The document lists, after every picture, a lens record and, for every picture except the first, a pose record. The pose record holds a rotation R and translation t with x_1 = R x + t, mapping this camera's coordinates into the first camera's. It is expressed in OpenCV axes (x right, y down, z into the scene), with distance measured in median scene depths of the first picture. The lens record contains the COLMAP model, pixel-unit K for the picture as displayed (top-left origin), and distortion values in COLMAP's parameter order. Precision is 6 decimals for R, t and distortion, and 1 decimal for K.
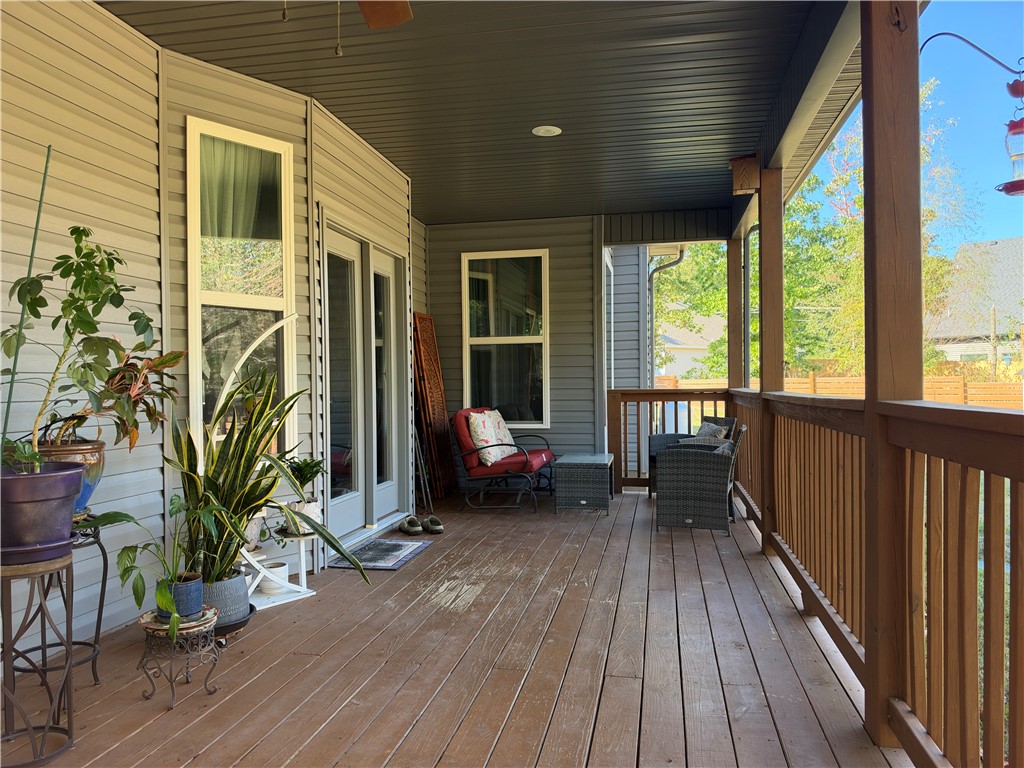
lens RADIAL K [[783.5, 0, 512.0], [0, 783.5, 384.0], [0, 0, 1]] dist [-0.010484, -0.005898]
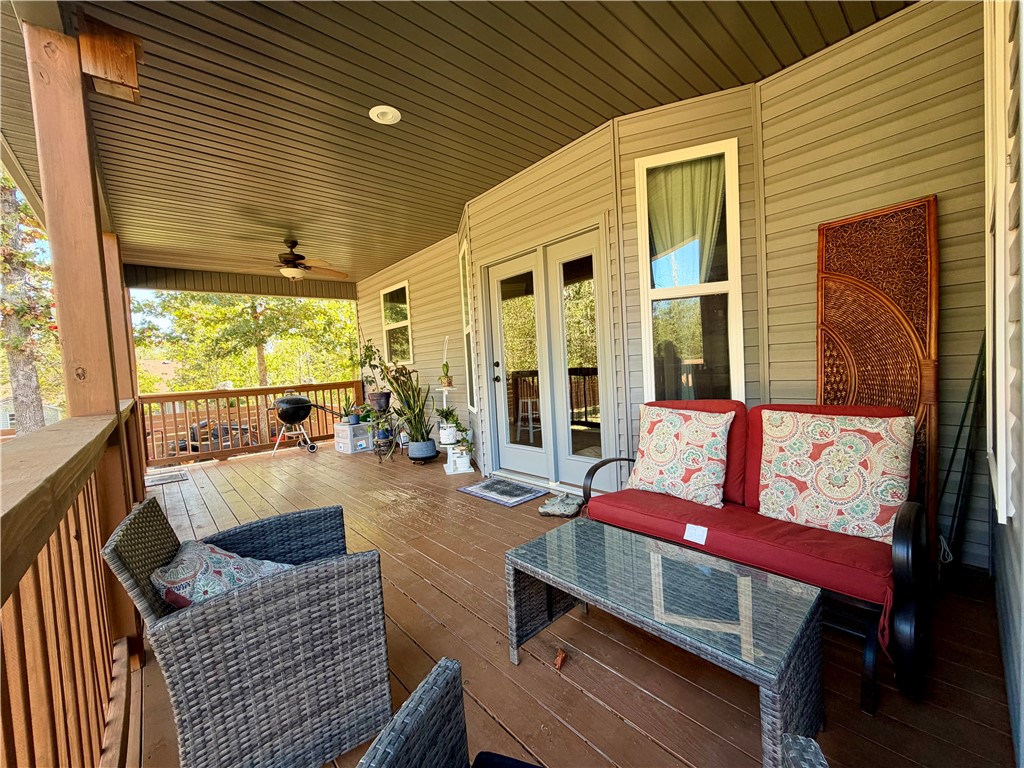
lens RADIAL K [[412.9, 0, 507.2], [0, 412.9, 386.6], [0, 0, 1]] dist [0.000534, 0.000057]
pose [[-0.617825, 0.091520, -0.780972, 0.428560], [0.065804, 0.995737, 0.064630, -0.014764], [0.783558, -0.011462, -0.621213, 1.647454]]
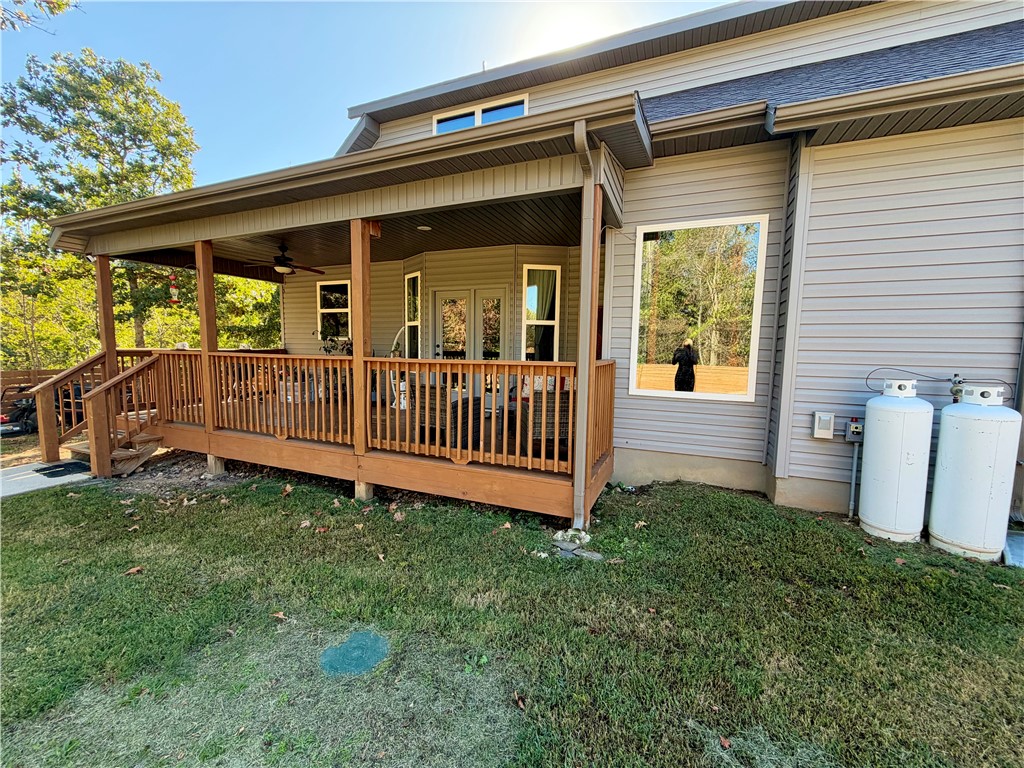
lens RADIAL K [[412.9, 0, 507.2], [0, 412.9, 386.6], [0, 0, 1]] dist [0.000534, 0.000057]
pose [[-0.209275, 0.107468, -0.971933, 1.266659], [-0.016410, 0.993417, 0.113377, -0.036367], [0.977719, 0.039676, -0.206133, 1.678329]]
